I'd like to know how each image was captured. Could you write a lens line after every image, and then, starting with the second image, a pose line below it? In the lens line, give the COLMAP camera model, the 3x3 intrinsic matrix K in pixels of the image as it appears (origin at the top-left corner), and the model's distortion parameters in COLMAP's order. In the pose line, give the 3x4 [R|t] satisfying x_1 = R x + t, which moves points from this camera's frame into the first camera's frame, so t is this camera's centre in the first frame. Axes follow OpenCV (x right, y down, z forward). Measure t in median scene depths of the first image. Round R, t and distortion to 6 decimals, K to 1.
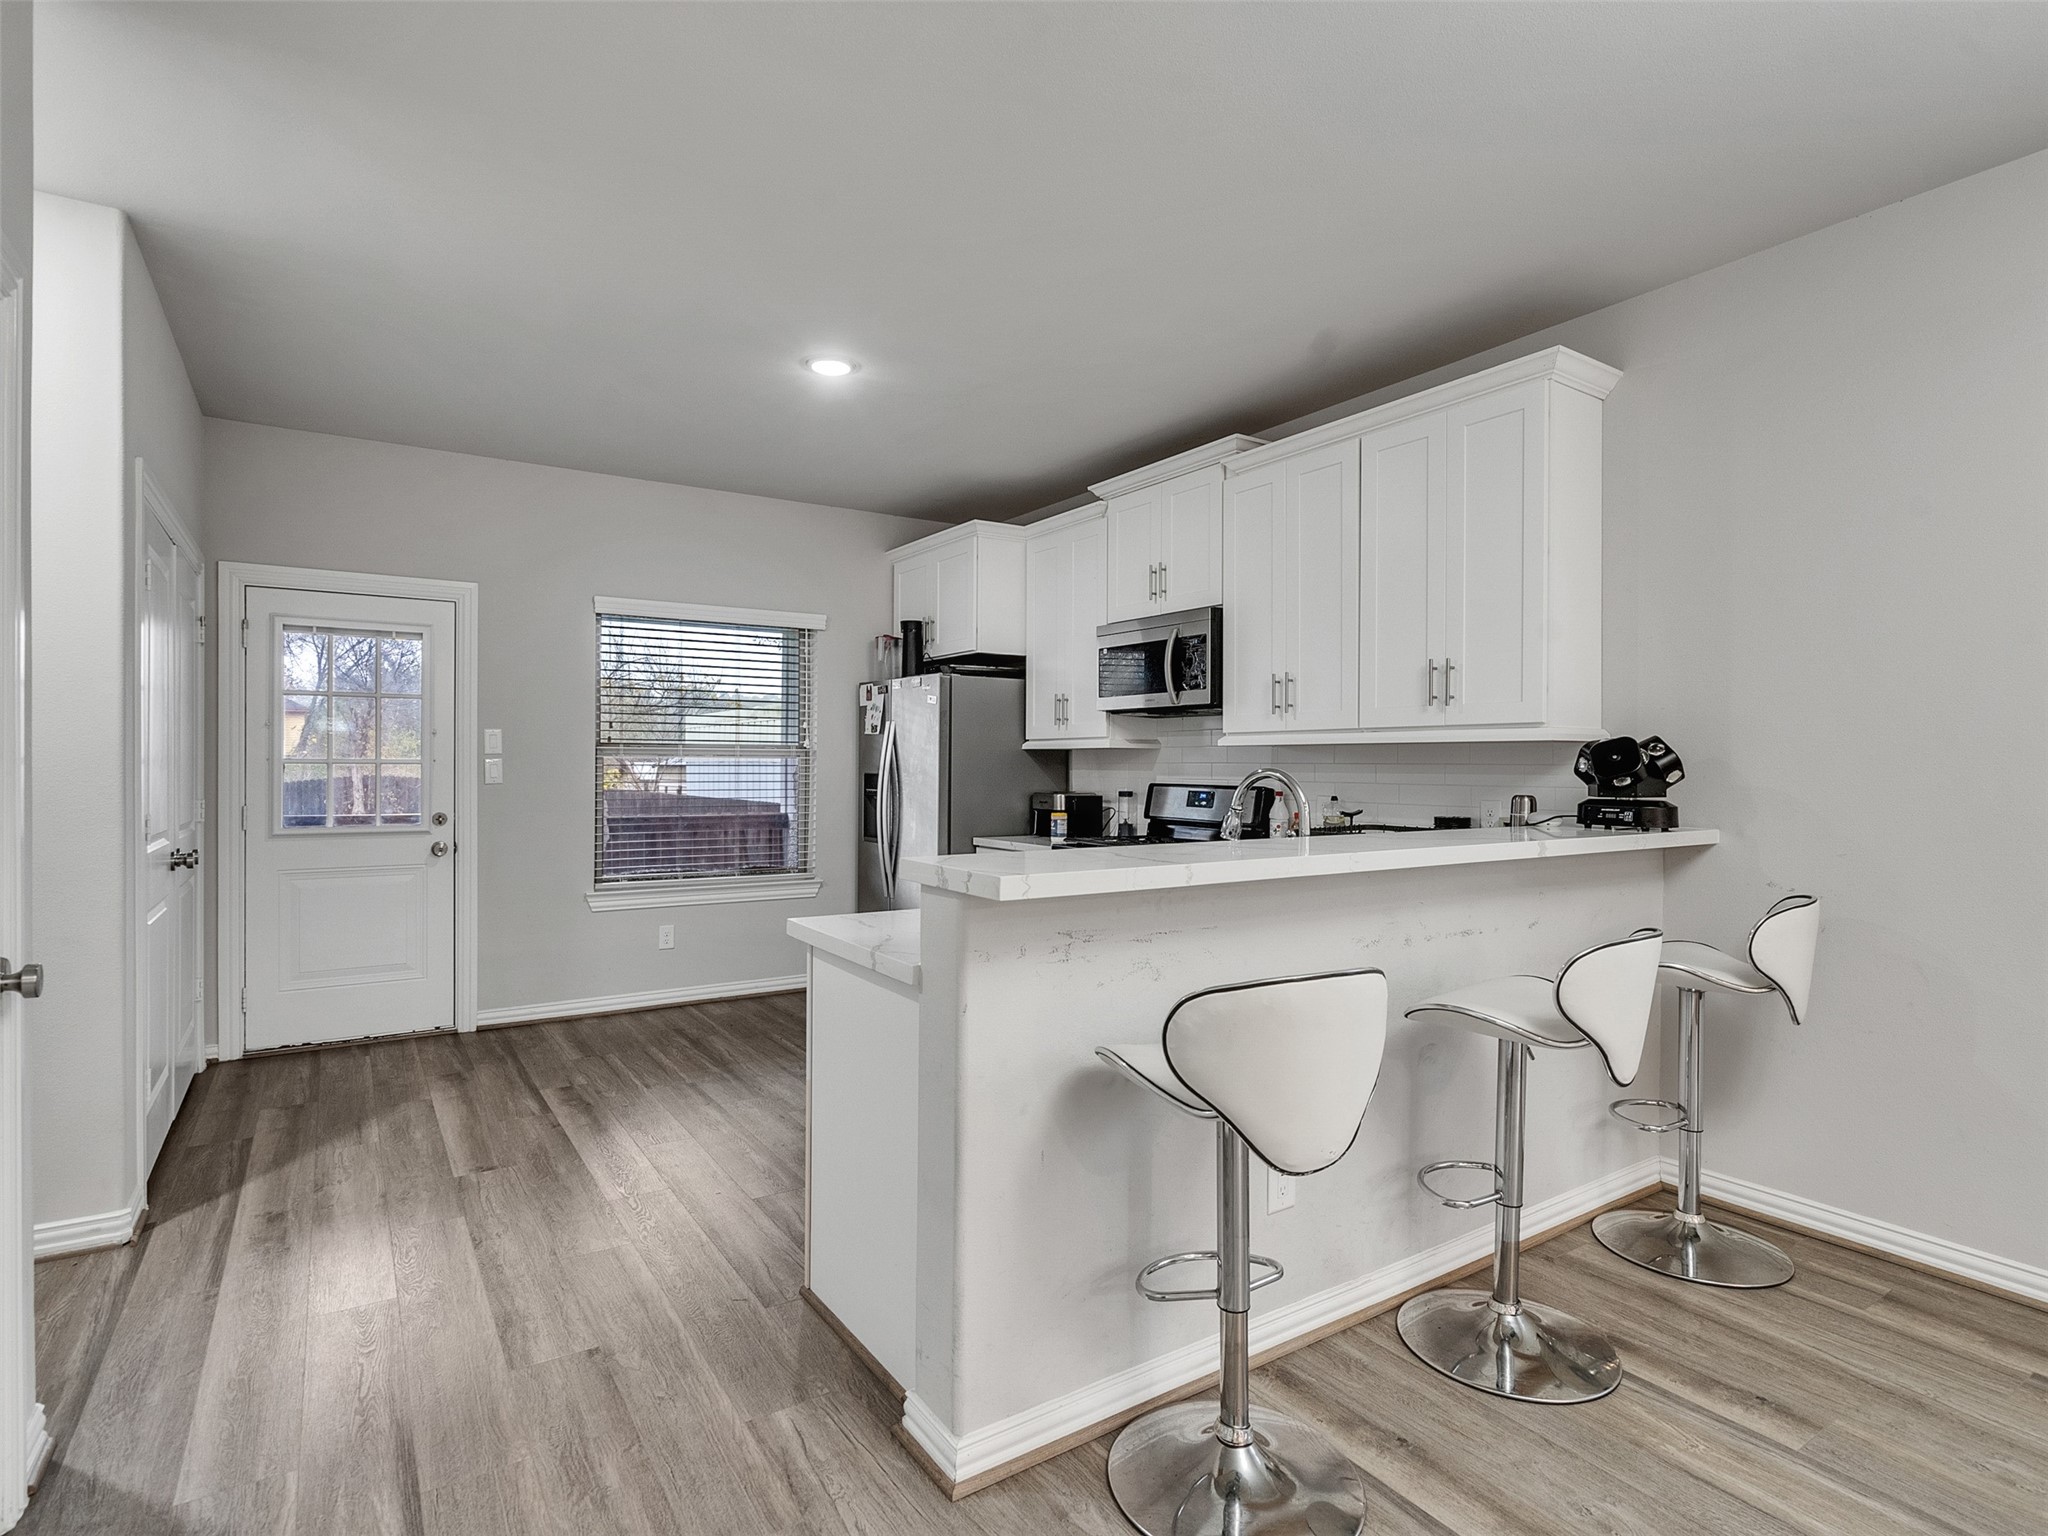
lens RADIAL K [[1046.4, 0, 1026.9], [0, 1046.4, 772.2], [0, 0, 1]] dist [-0.003874, 0.002381]
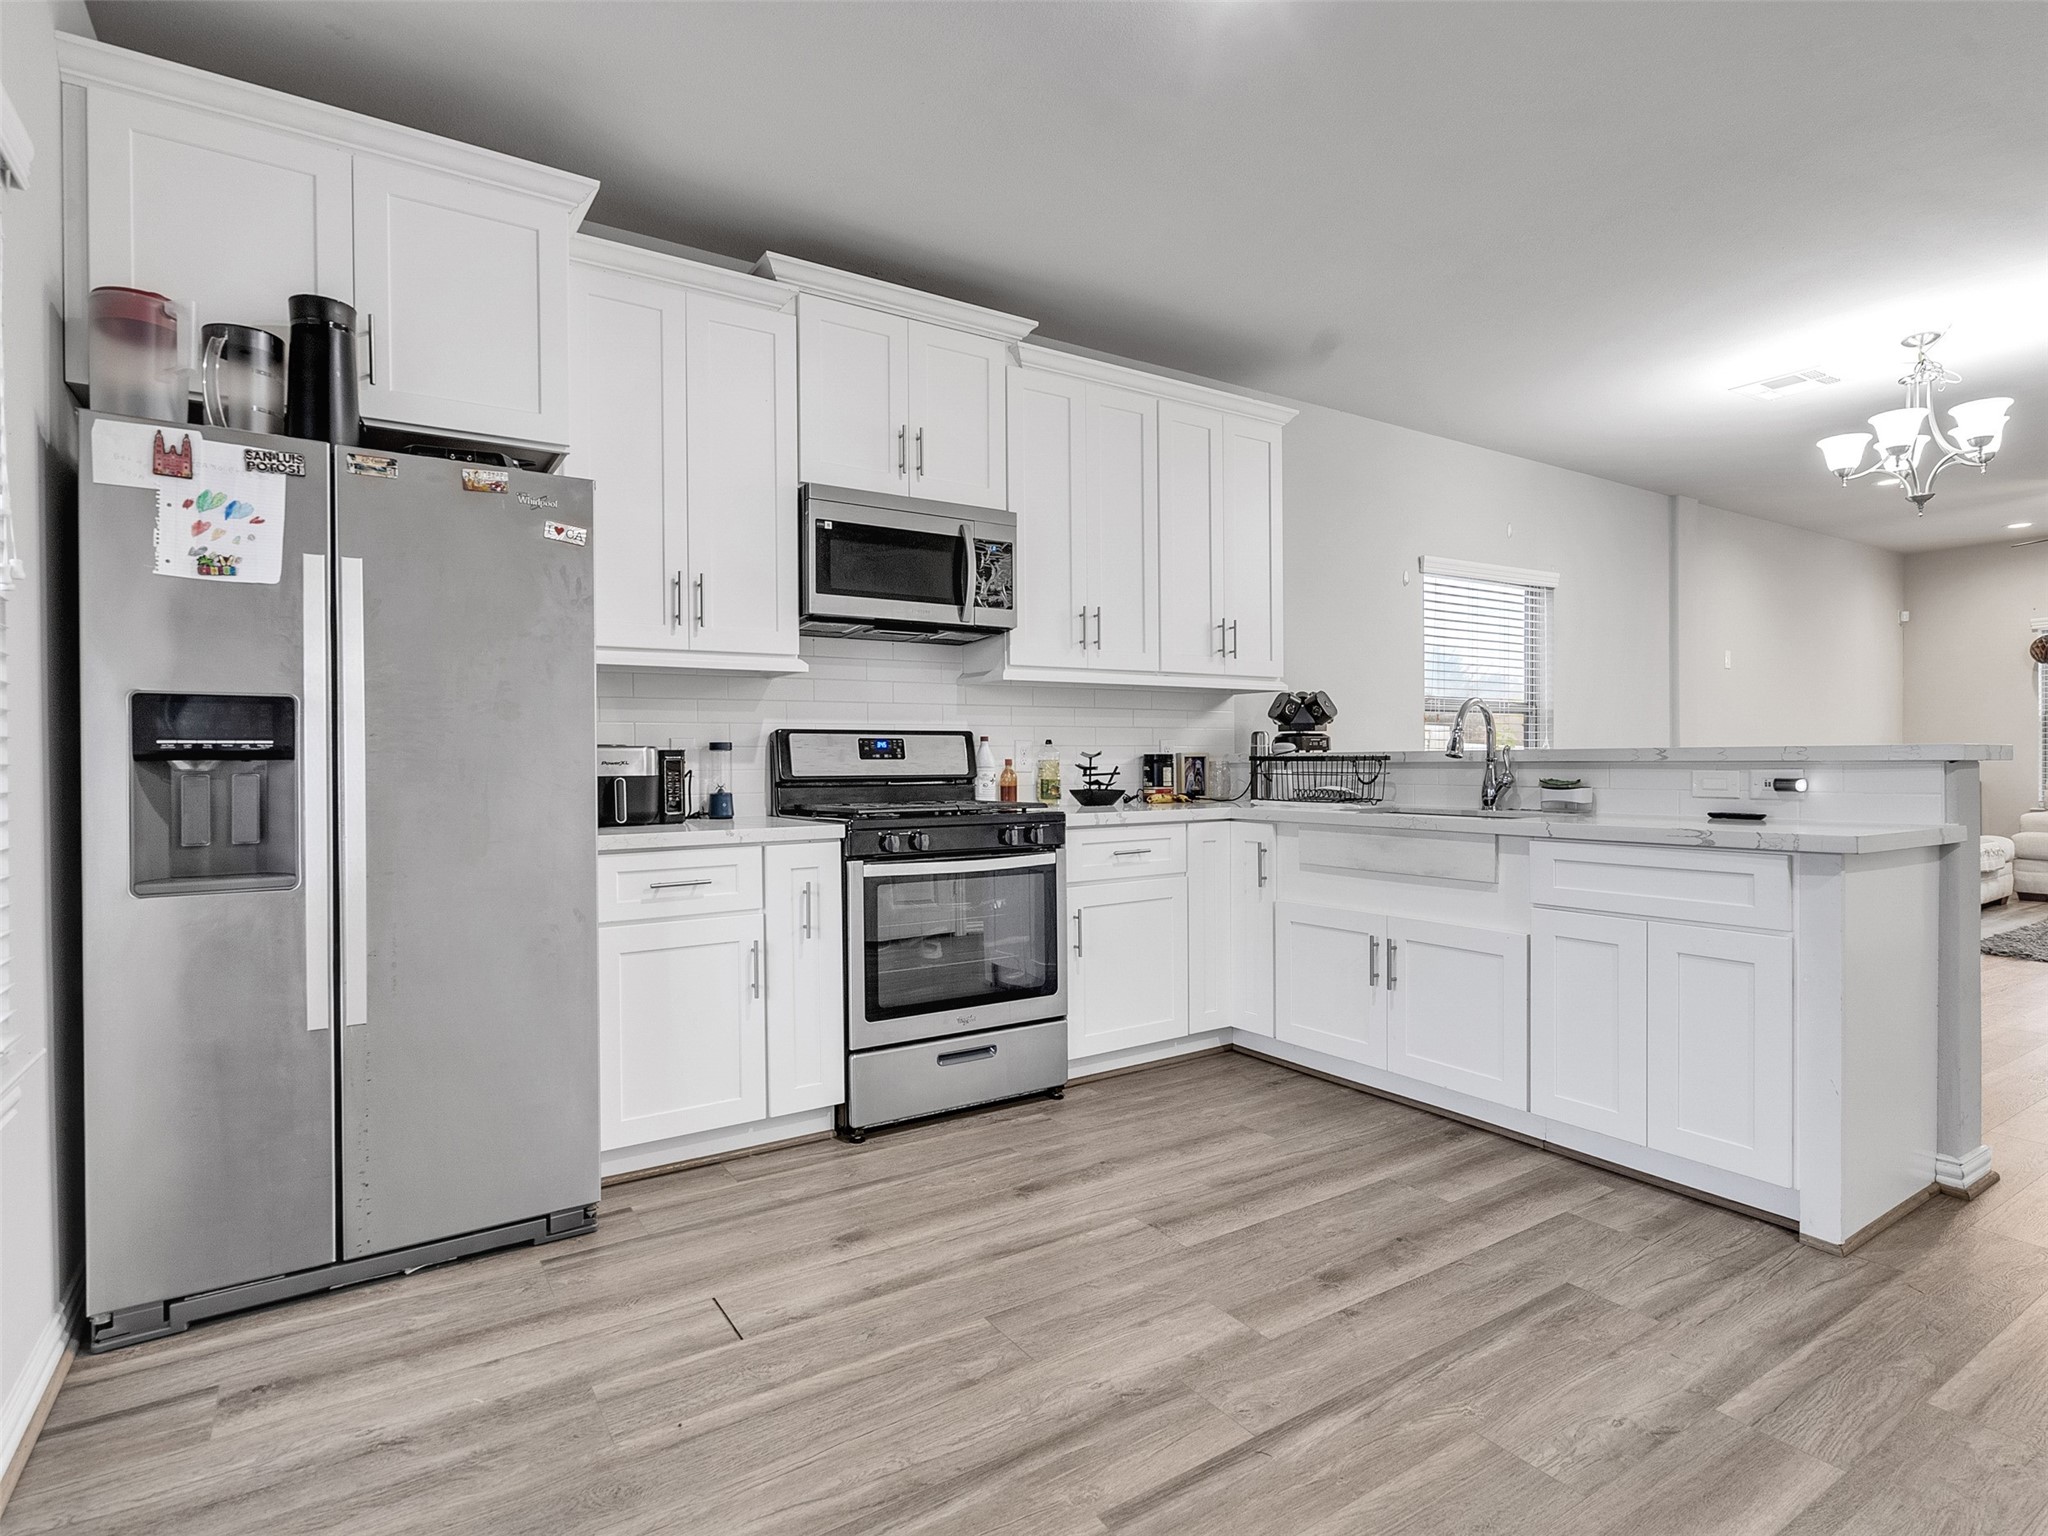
lens RADIAL K [[1046.4, 0, 1005.9], [0, 1046.4, 761.7], [0, 0, 1]] dist [-0.003874, 0.002381]
pose [[0.019730, -0.008525, 0.999769, -0.610299], [0.016775, 0.999826, 0.008195, 0.031371], [-0.999665, 0.016610, 0.019869, 0.921112]]
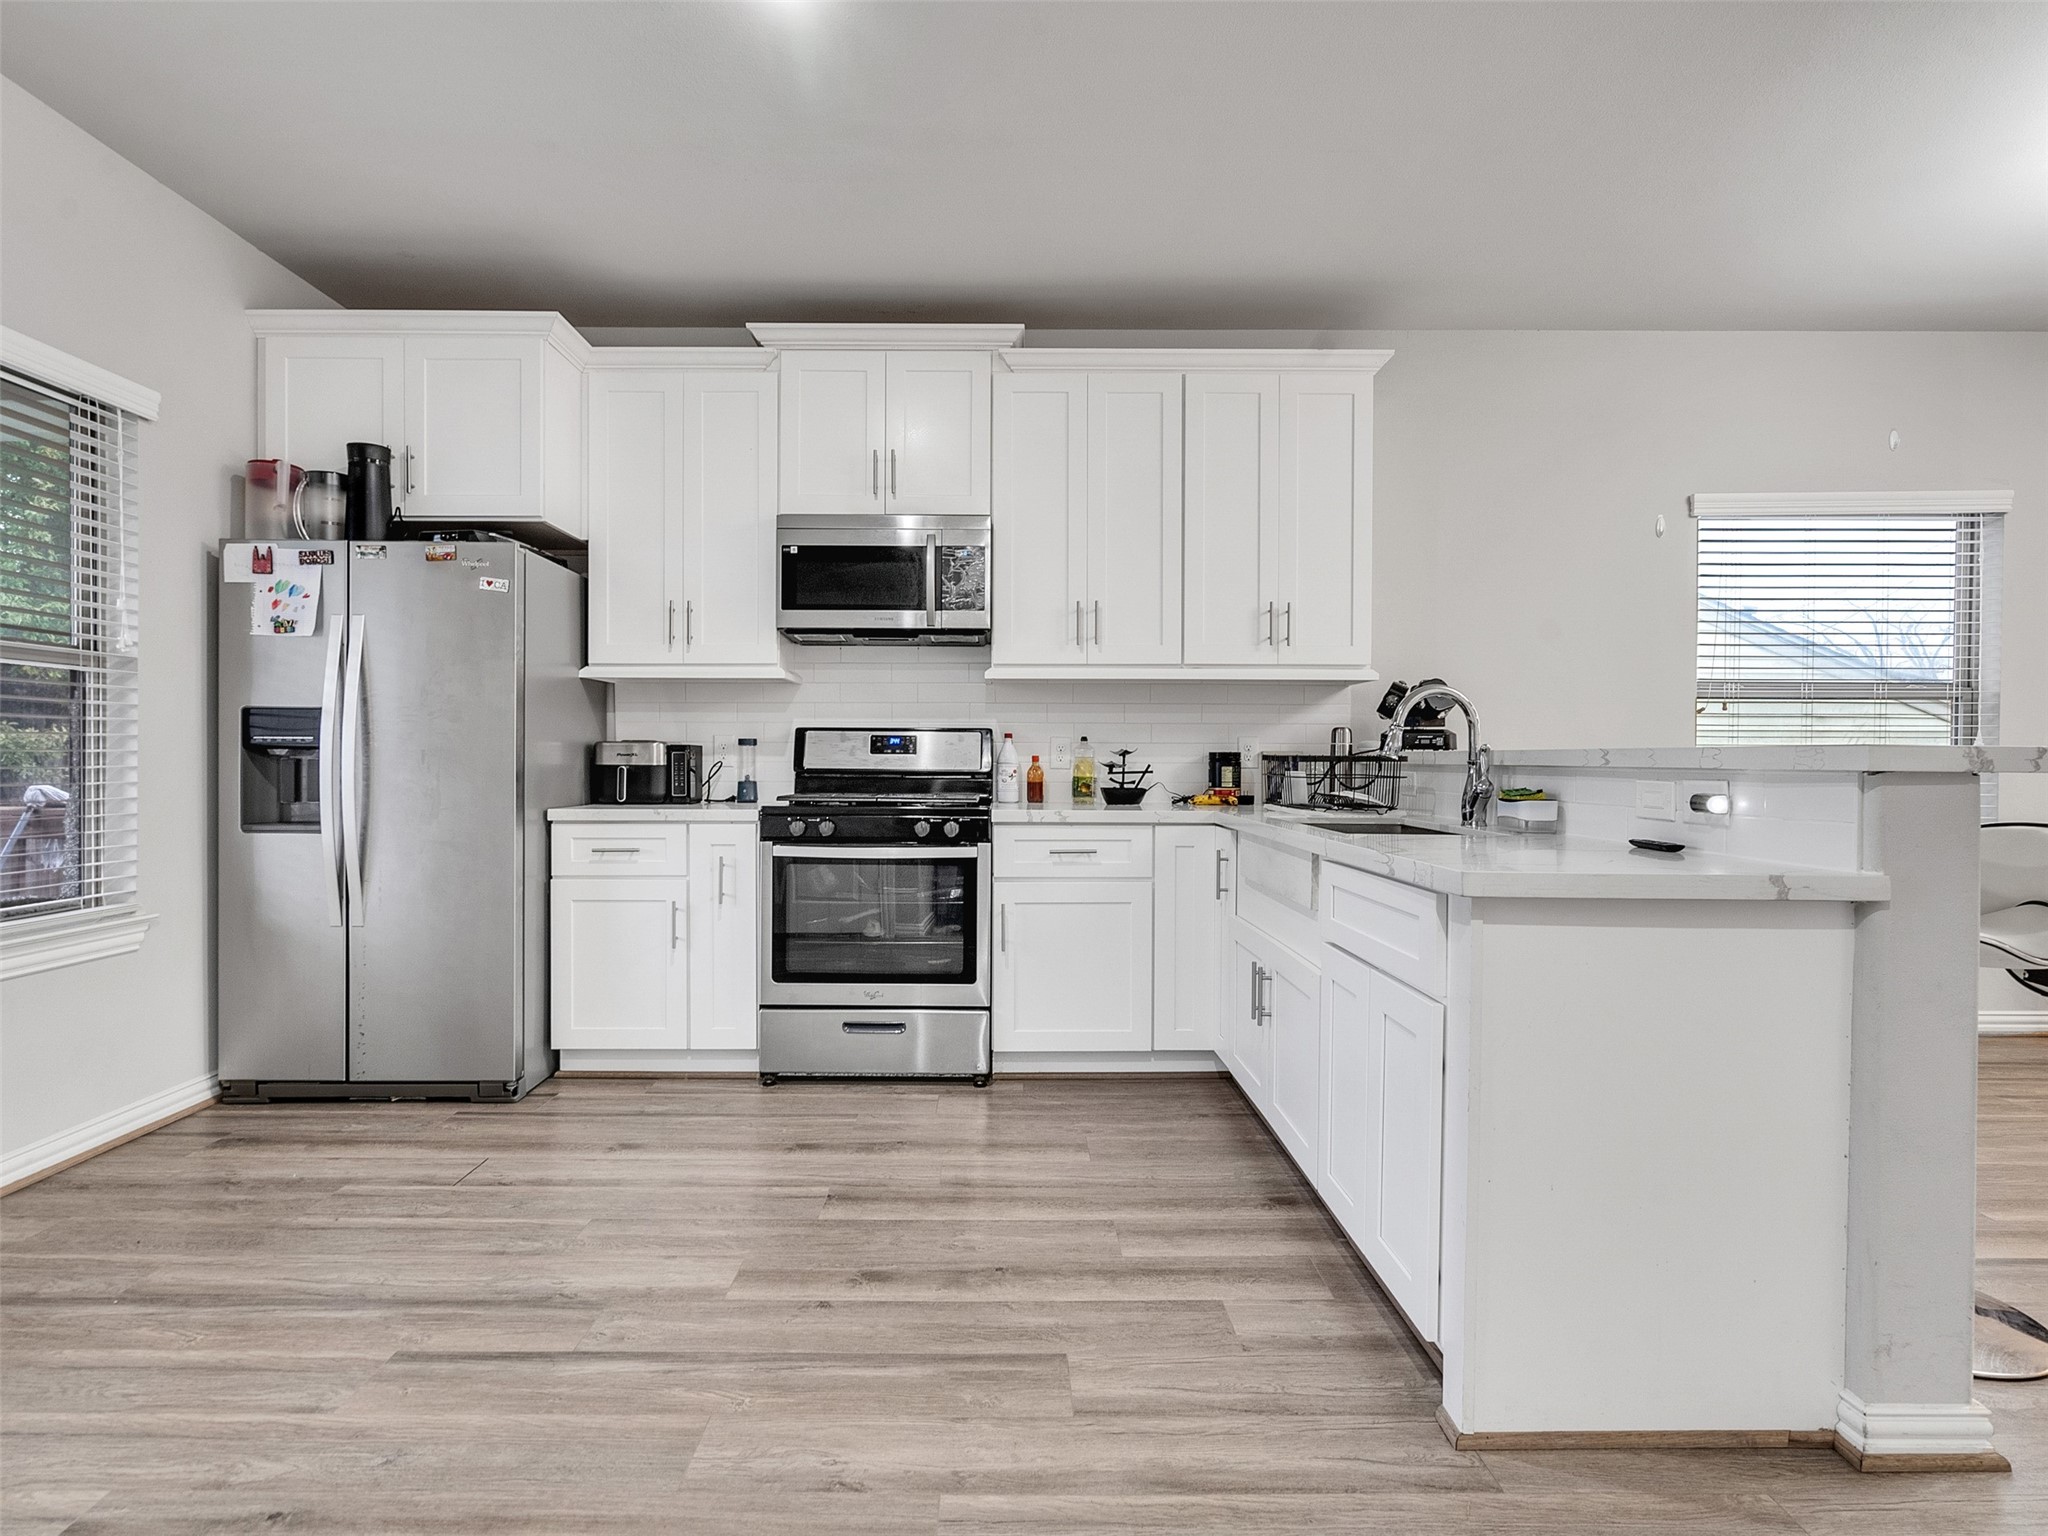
lens RADIAL K [[1046.4, 0, 1003.1], [0, 1046.4, 760.8], [0, 0, 1]] dist [-0.003874, 0.002381]
pose [[0.550732, -0.006735, 0.834655, -0.497168], [0.006548, 0.999972, 0.003749, 0.037124], [-0.834656, 0.003401, 0.550761, 0.480829]]
